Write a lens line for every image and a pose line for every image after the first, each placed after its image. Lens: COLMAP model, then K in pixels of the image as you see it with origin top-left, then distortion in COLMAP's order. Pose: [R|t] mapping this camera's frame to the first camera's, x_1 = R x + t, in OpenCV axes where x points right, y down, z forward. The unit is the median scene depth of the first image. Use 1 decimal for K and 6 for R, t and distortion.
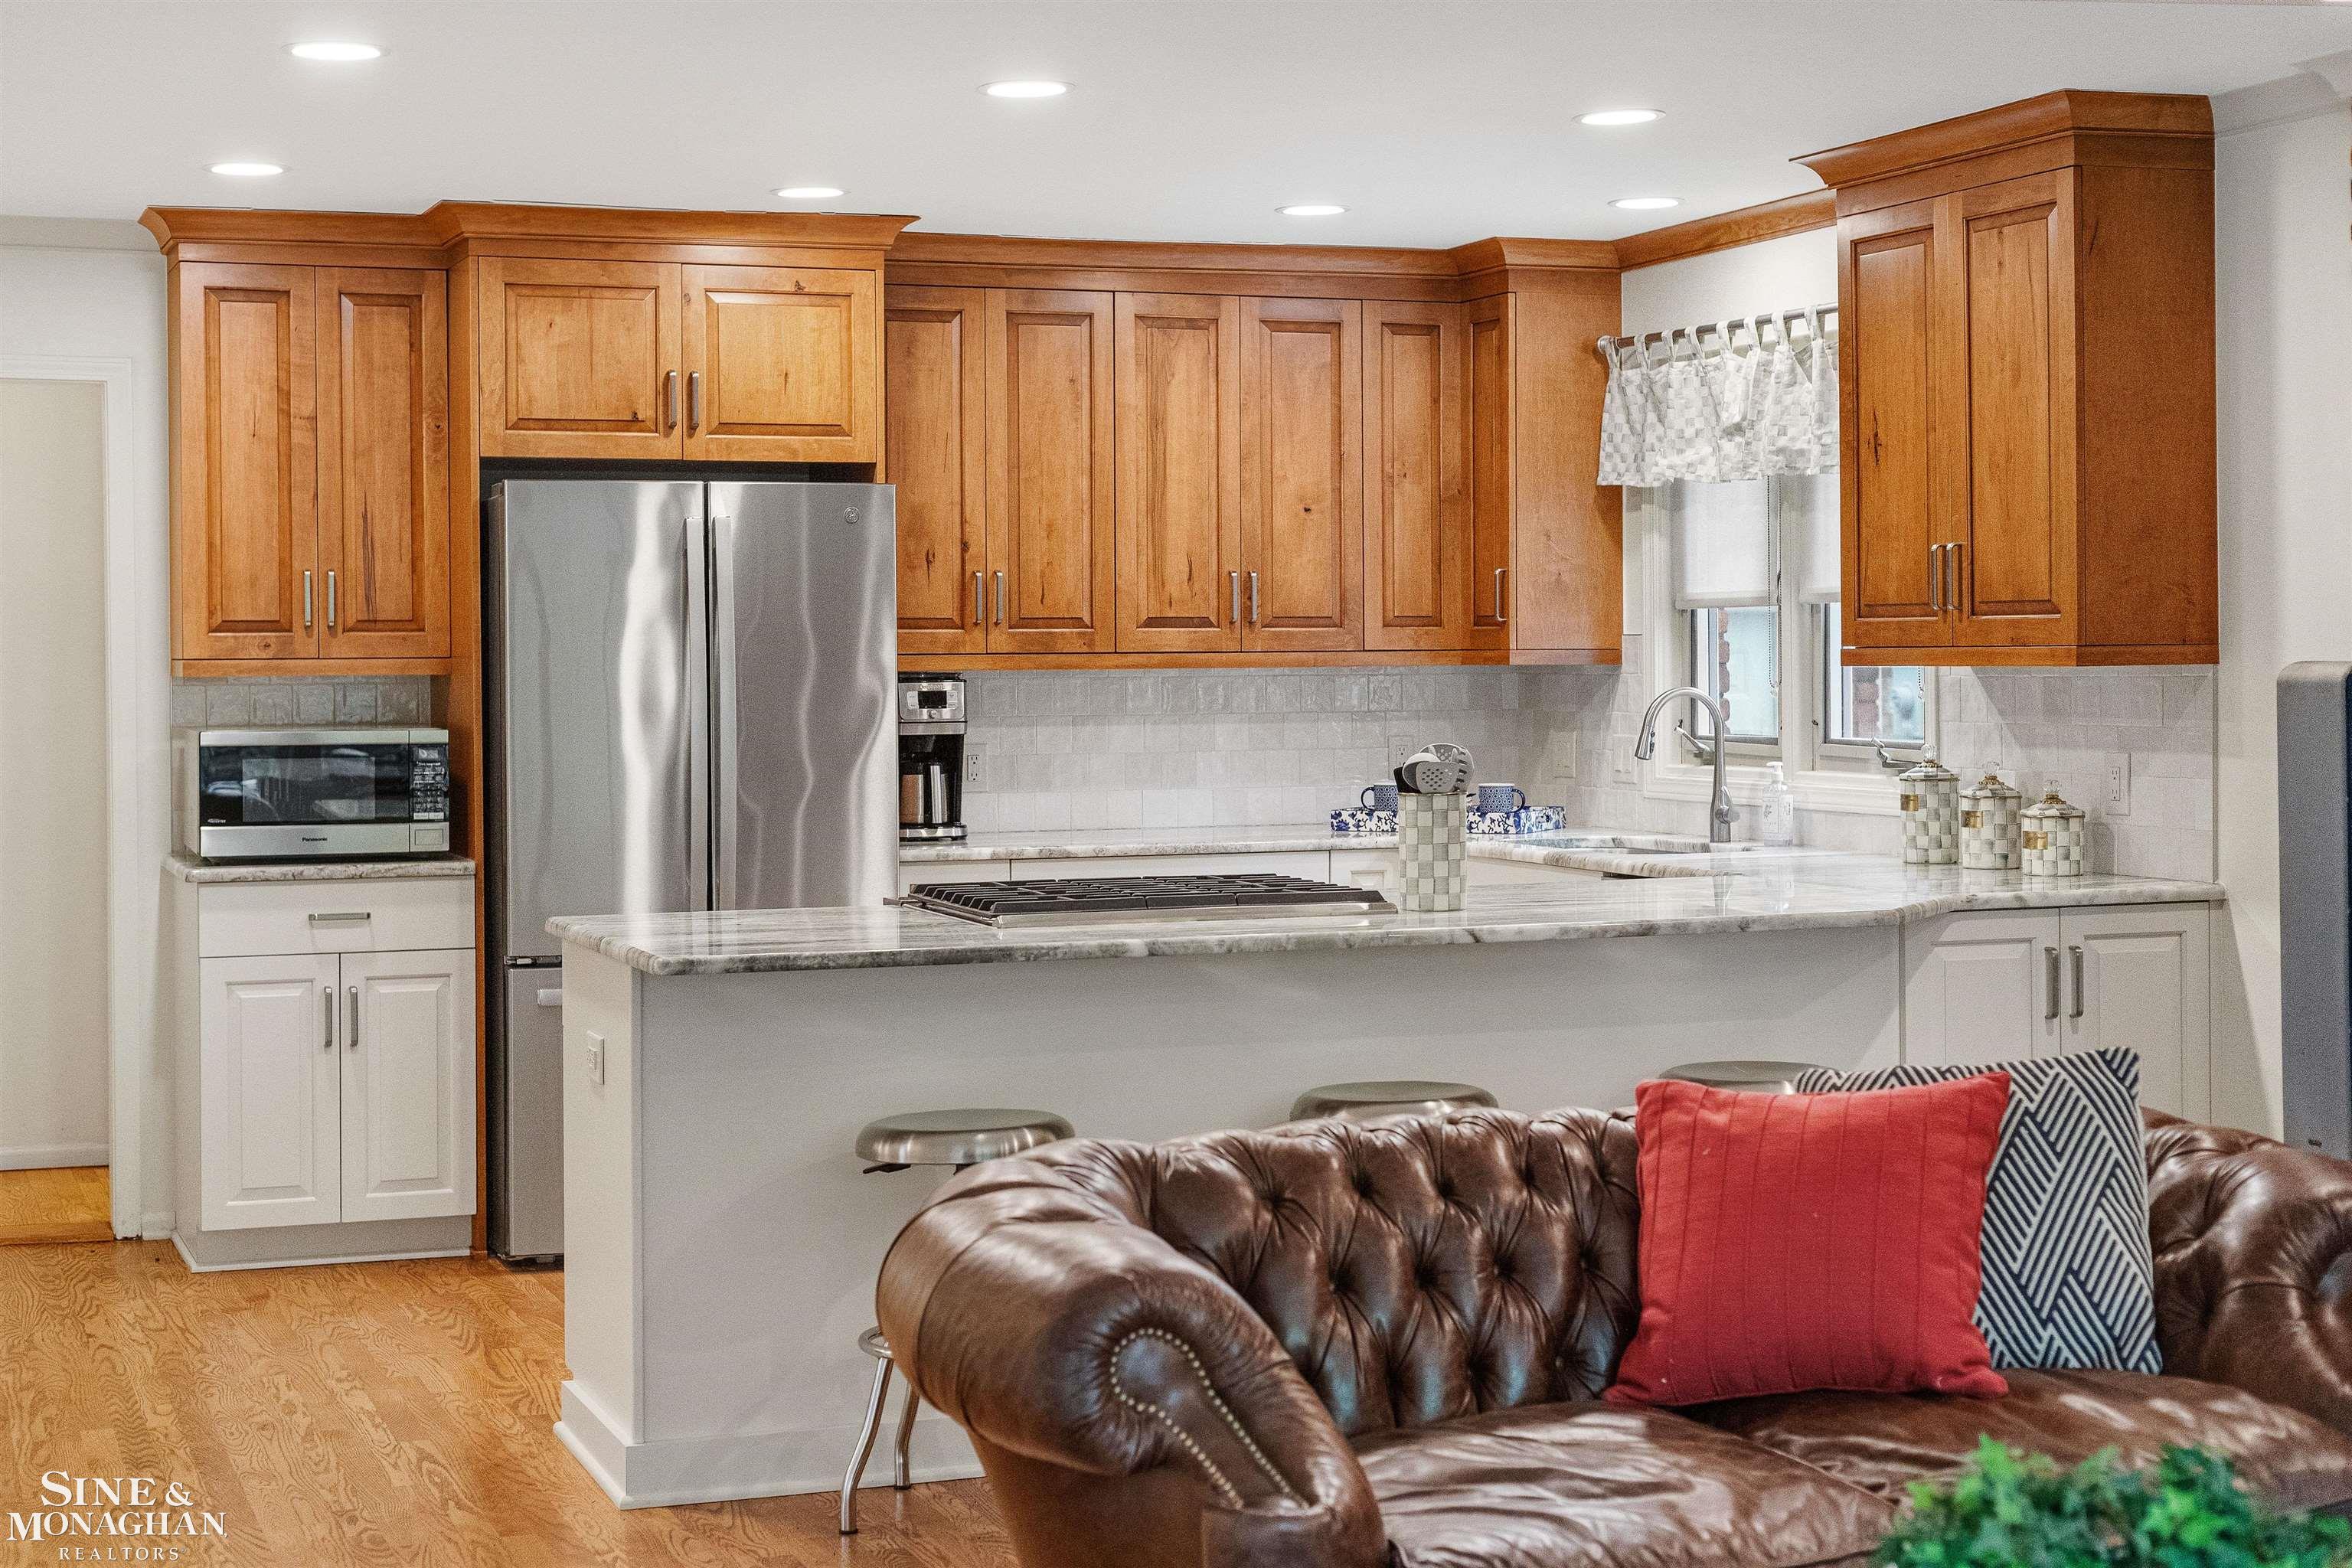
lens RADIAL K [[3487.9, 0, 1176.0], [0, 3487.9, 784.0], [0, 0, 1]] dist [0.001086, 0.004323]
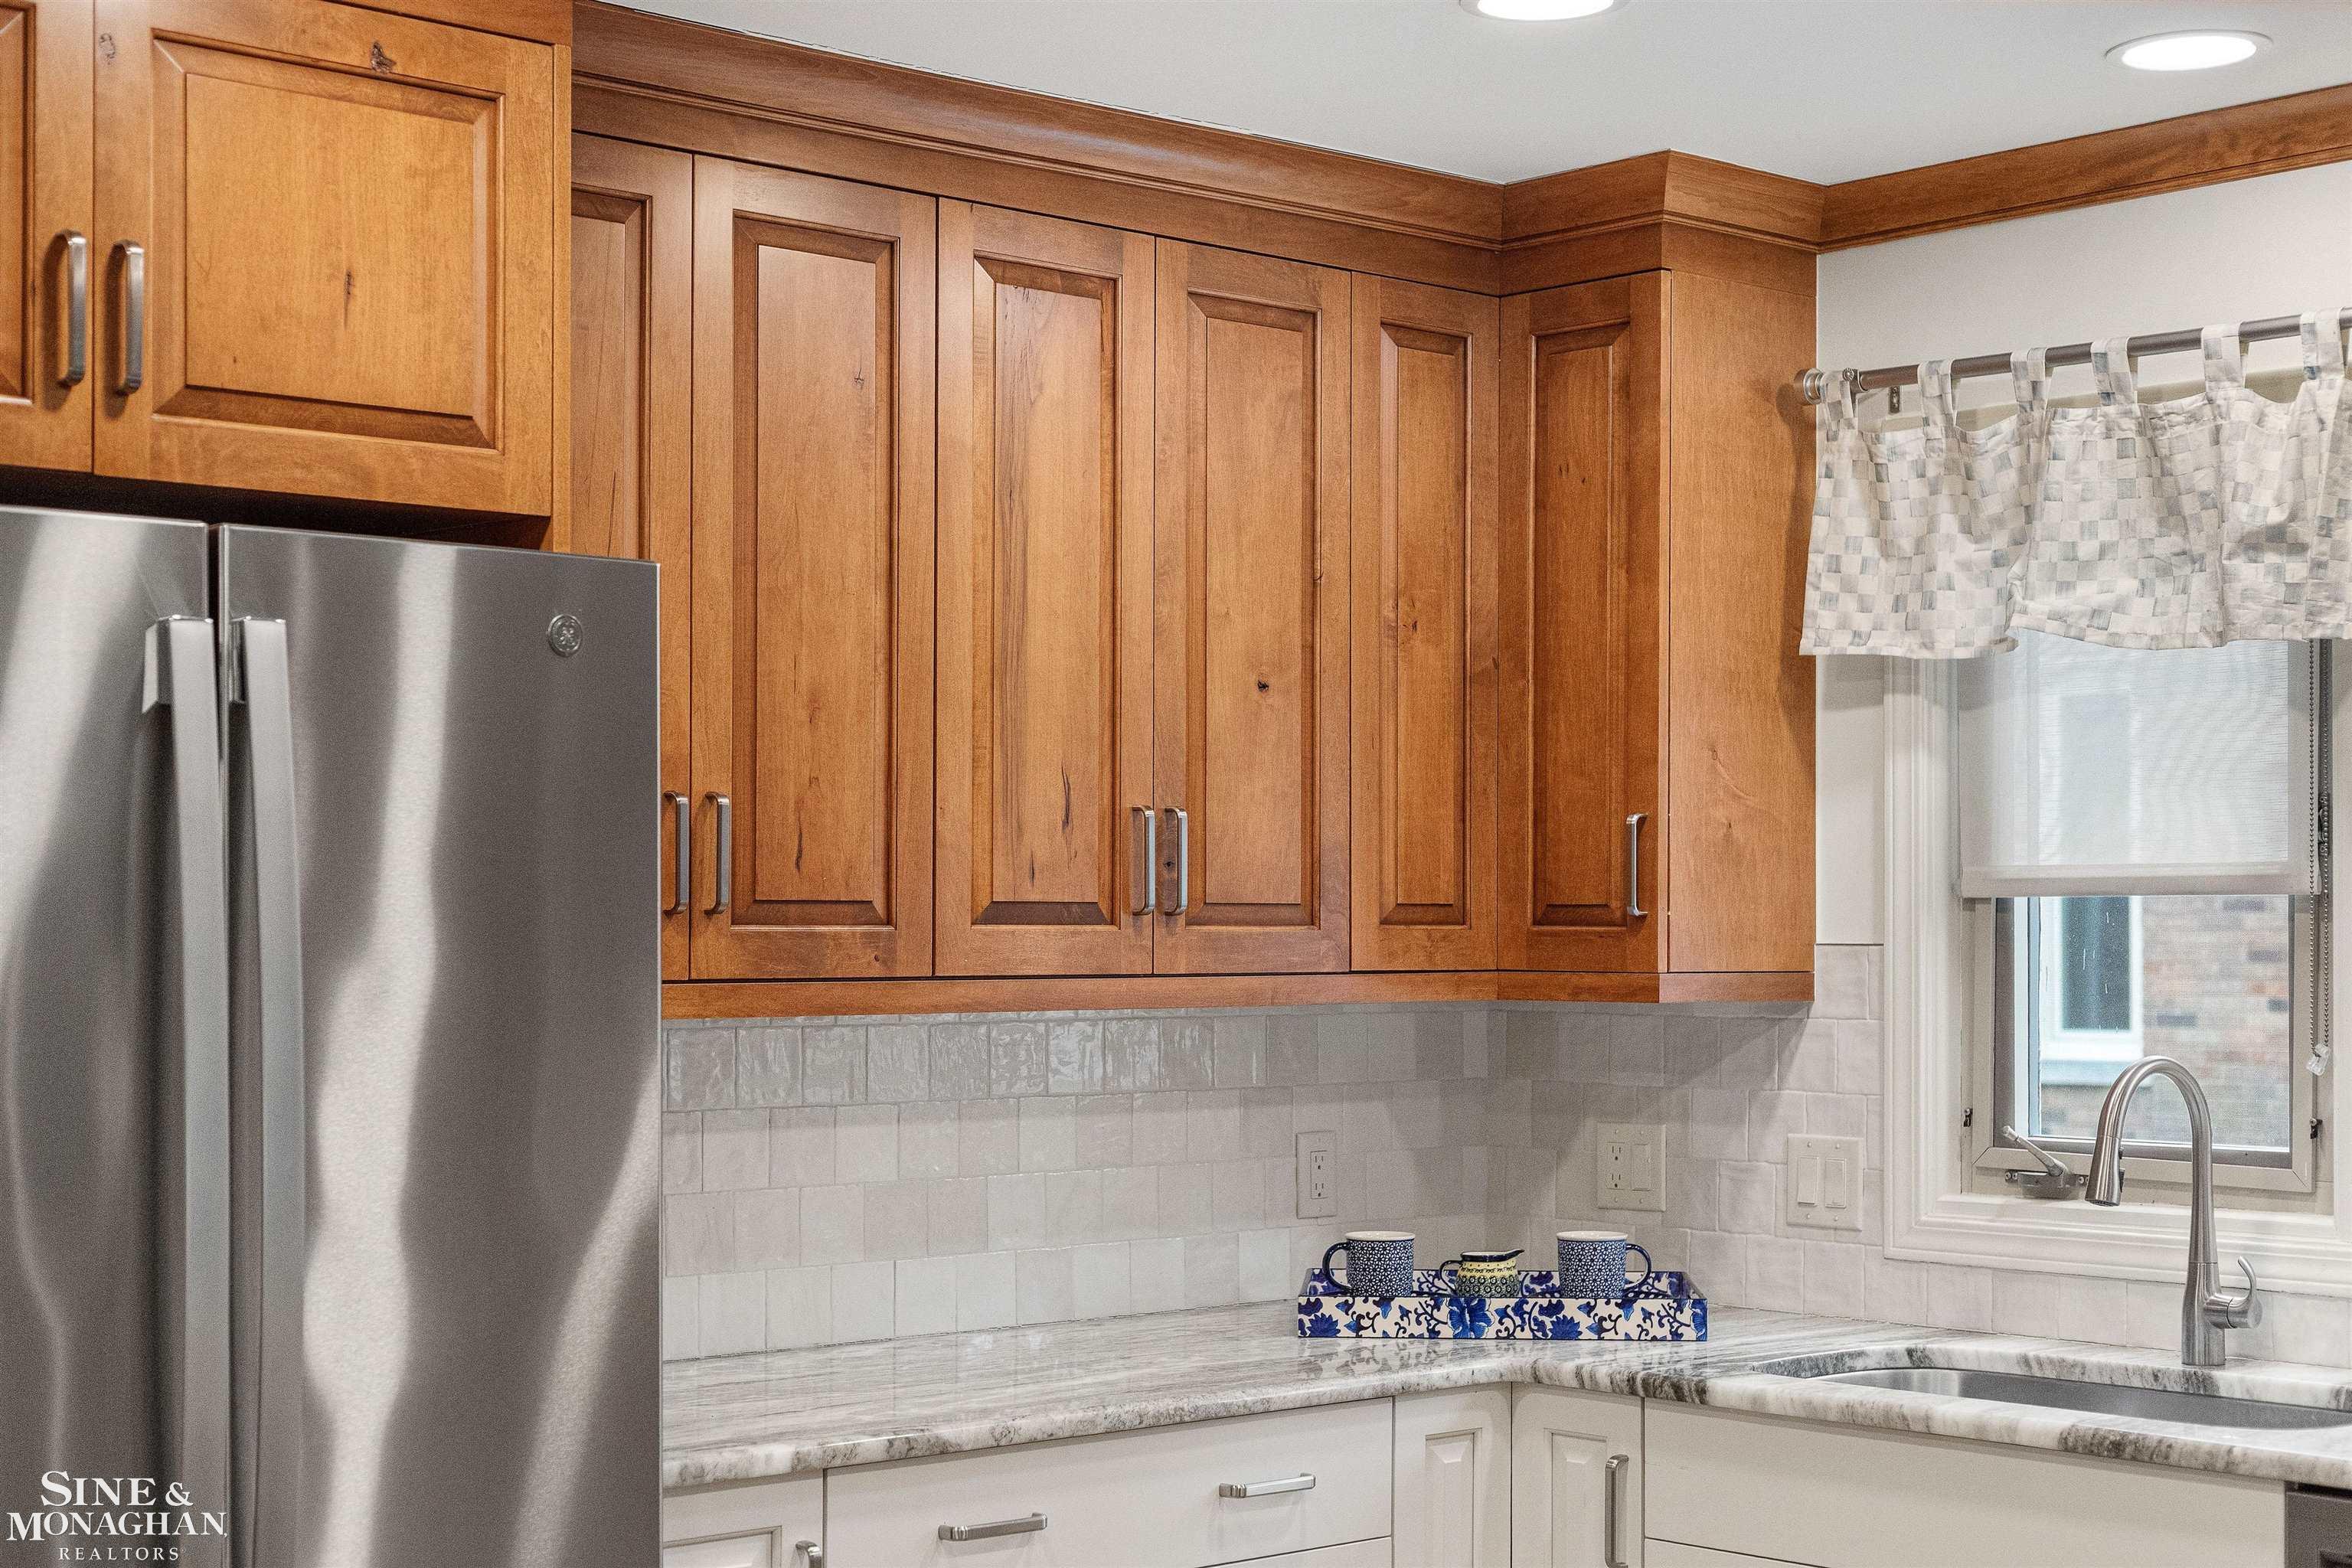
lens RADIAL K [[3516.2, 0, 1175.6], [0, 3516.2, 953.7], [0, 0, 1]] dist [0.010986, 0.057753]
pose [[0.928779, 0.005009, 0.370599, -0.159130], [0.006724, 0.999516, -0.030359, -0.026390], [-0.370572, 0.030689, 0.928297, 0.554547]]
